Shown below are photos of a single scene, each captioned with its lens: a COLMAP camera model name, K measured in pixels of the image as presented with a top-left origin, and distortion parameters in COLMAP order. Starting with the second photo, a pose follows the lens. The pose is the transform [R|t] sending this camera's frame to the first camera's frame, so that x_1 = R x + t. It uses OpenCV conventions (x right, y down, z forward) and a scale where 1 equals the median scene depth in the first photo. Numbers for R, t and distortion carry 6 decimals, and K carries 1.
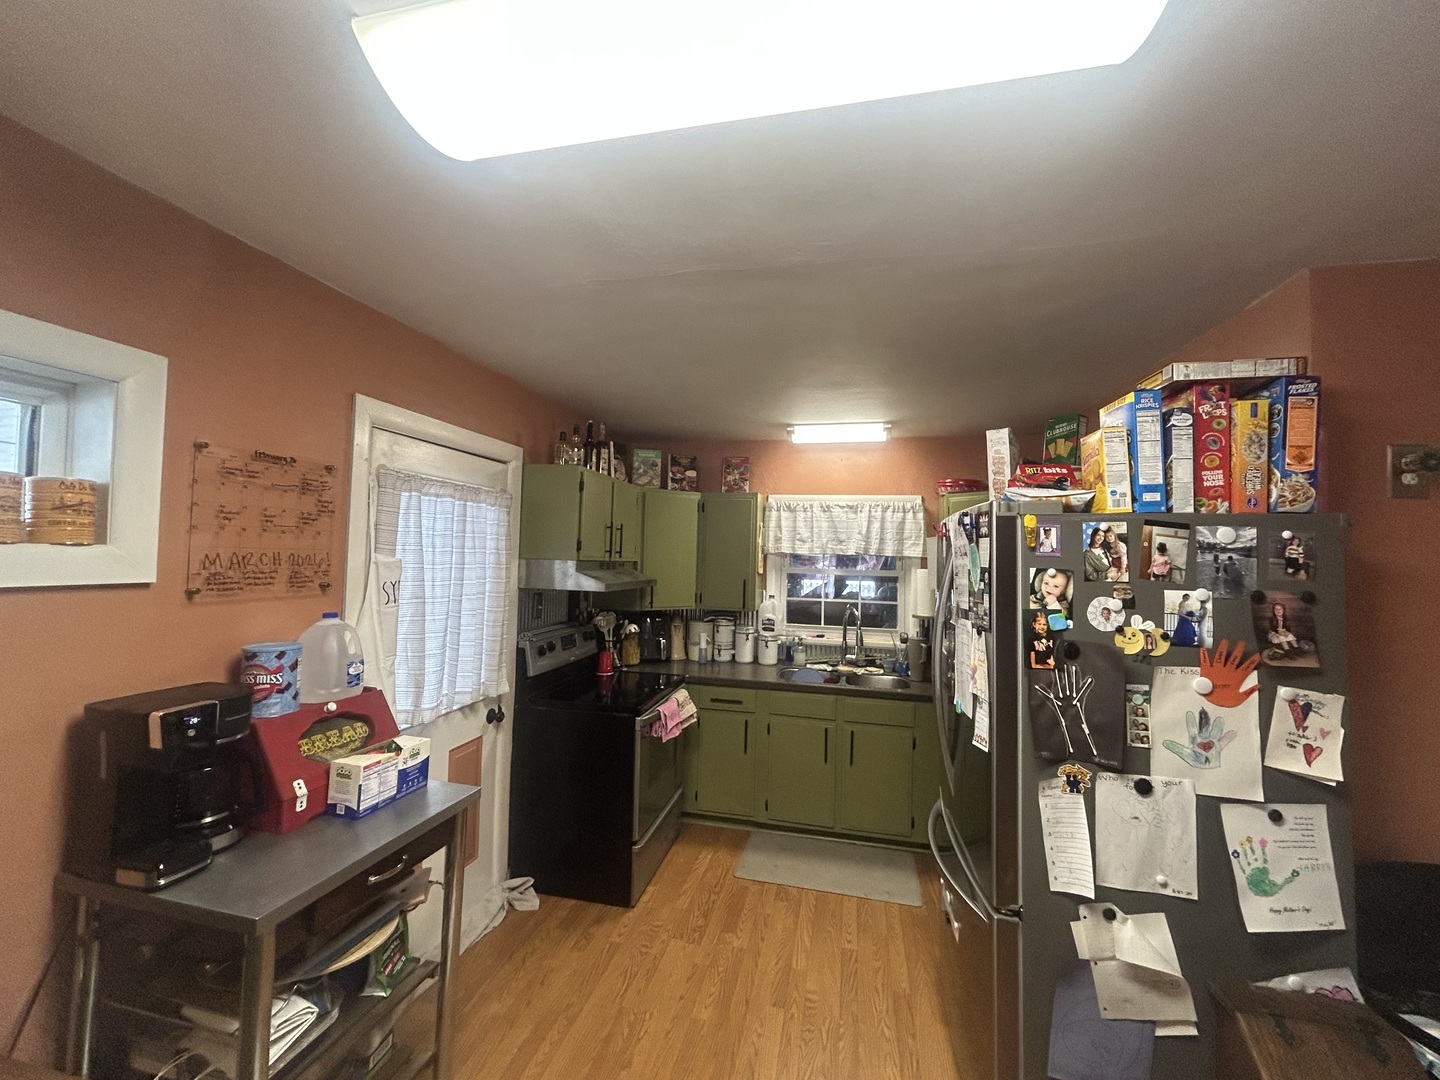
lens RADIAL K [[578.7, 0, 722.9], [0, 578.7, 531.7], [0, 0, 1]] dist [0.001840, 0.000131]
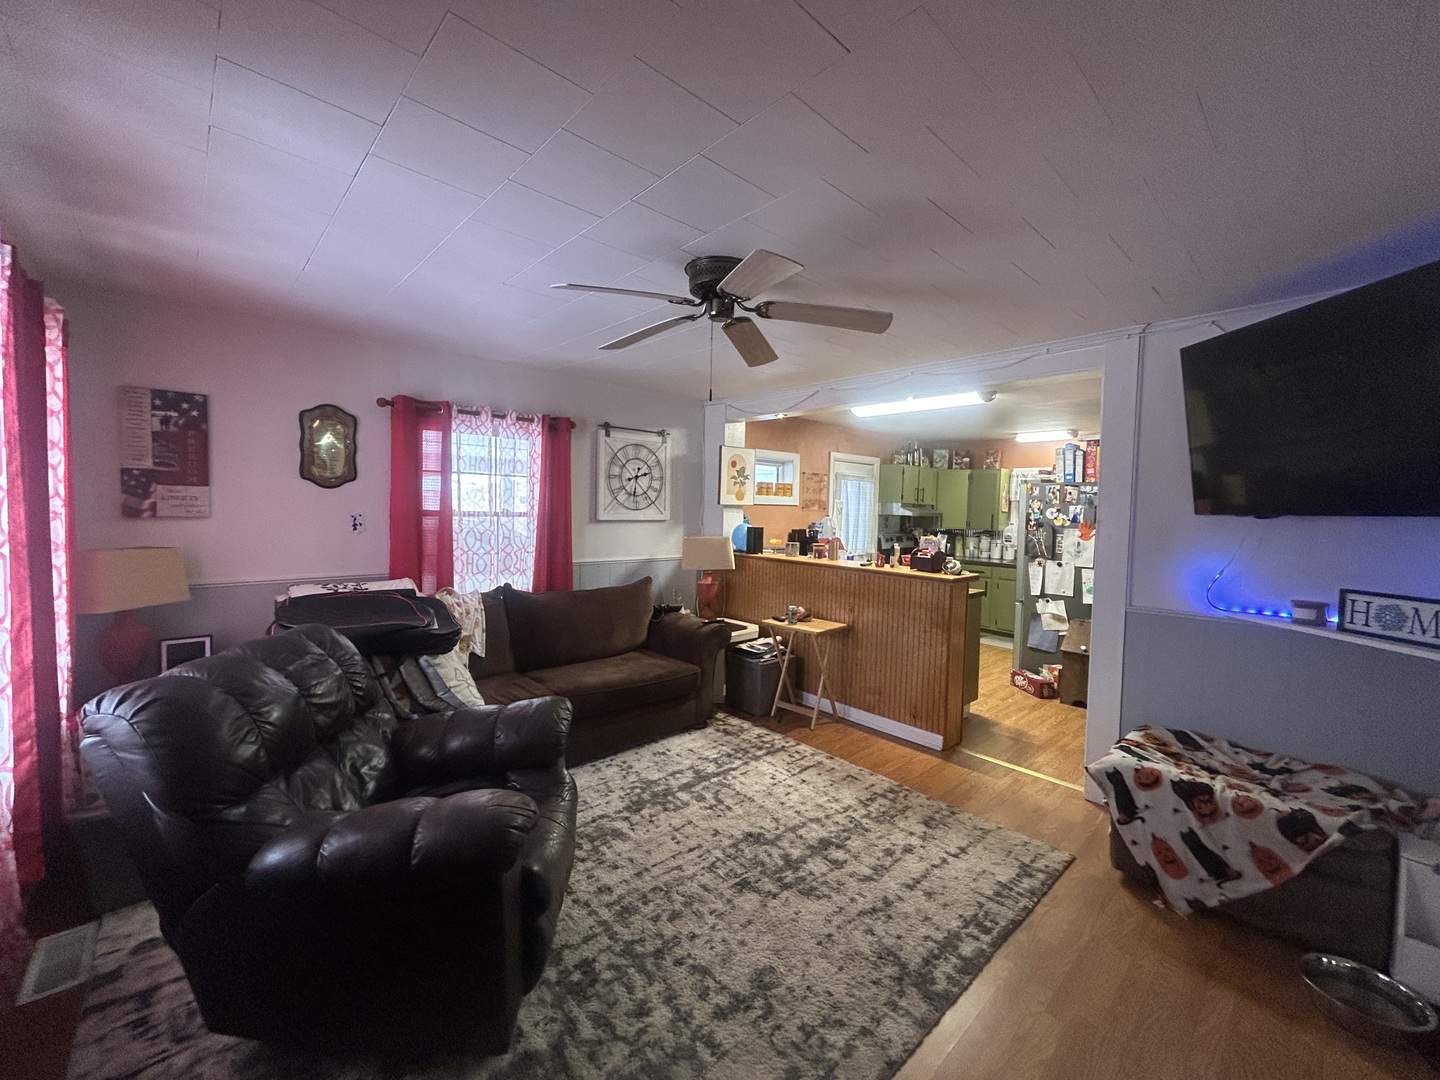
lens RADIAL K [[578.7, 0, 724.3], [0, 578.7, 535.1], [0, 0, 1]] dist [0.001840, 0.000131]
pose [[0.824743, 0.023280, -0.565028, 0.990889], [0.019884, 0.997341, 0.070117, -0.003603], [0.565158, -0.069063, 0.822087, -2.784455]]
